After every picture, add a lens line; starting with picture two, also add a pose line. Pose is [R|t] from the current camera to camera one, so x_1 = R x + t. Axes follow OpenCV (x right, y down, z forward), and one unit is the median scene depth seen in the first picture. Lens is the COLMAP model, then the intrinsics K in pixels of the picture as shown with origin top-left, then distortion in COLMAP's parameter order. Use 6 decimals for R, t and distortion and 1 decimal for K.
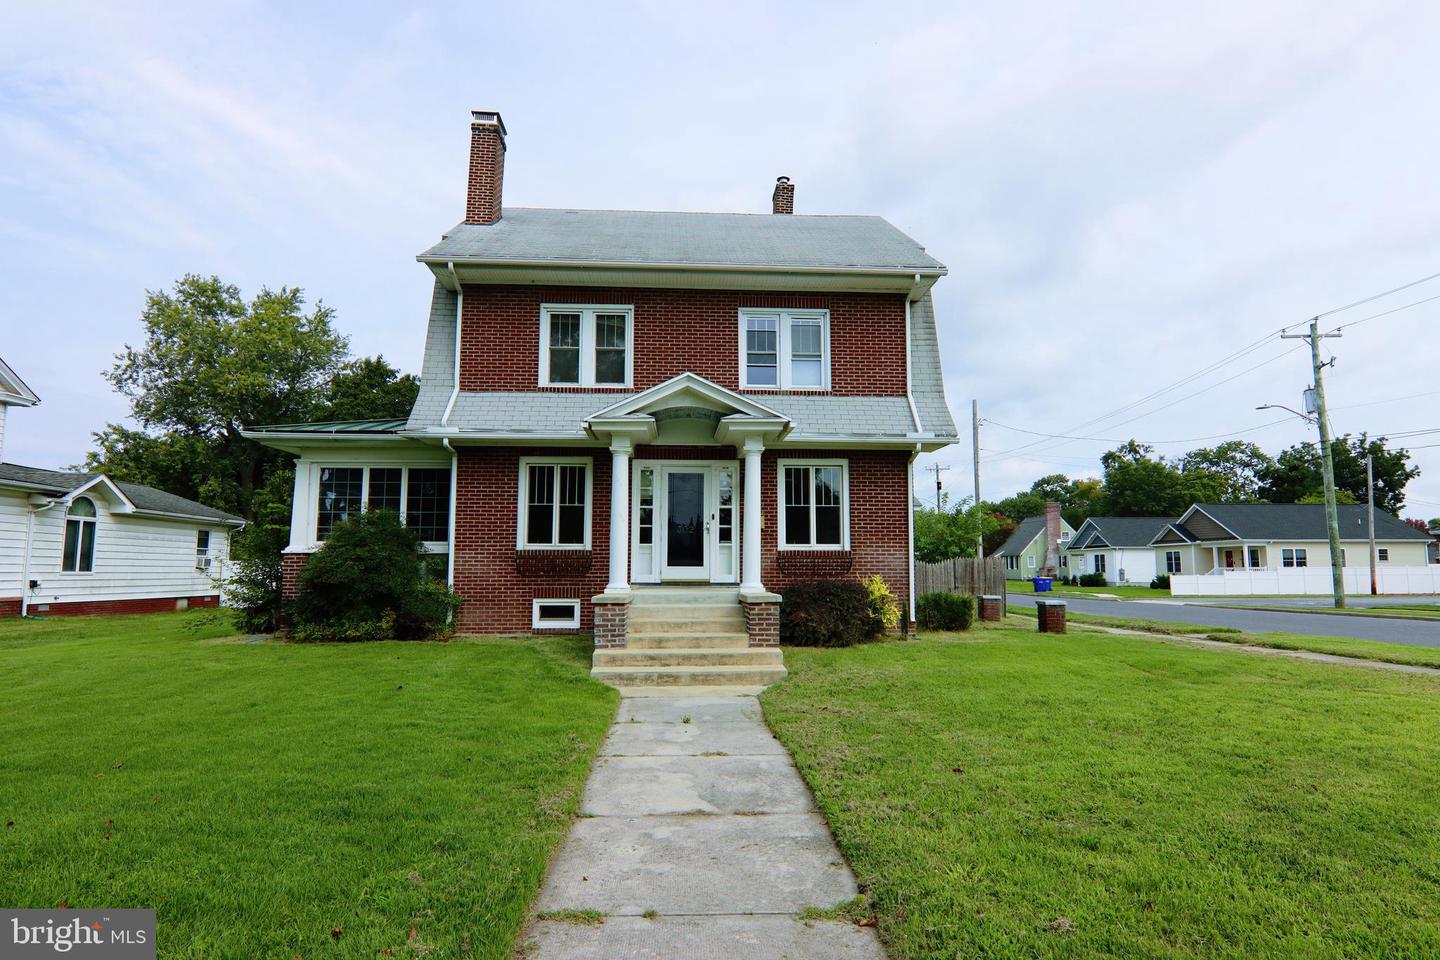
lens RADIAL K [[791.8, 0, 712.1], [0, 791.8, 483.1], [0, 0, 1]] dist [-0.006138, -0.011576]
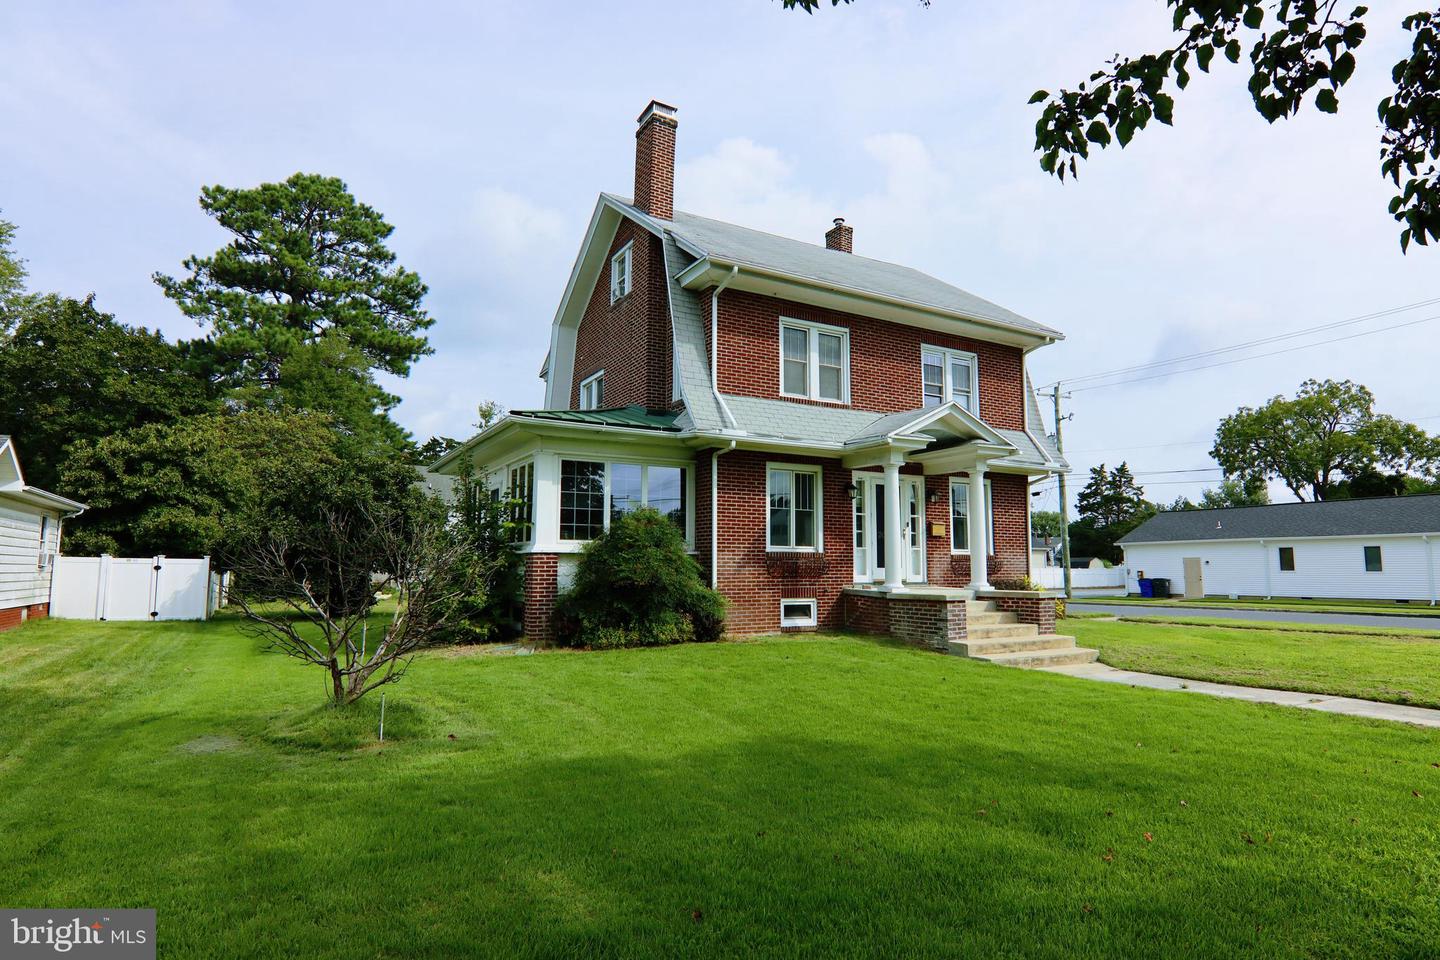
lens RADIAL K [[791.8, 0, 715.3], [0, 791.8, 481.0], [0, 0, 1]] dist [-0.006138, -0.011576]
pose [[0.894652, 0.050889, 0.443856, -0.744234], [-0.051231, 0.998624, -0.011231, 0.006703], [-0.443816, -0.012692, 0.896028, 0.098164]]
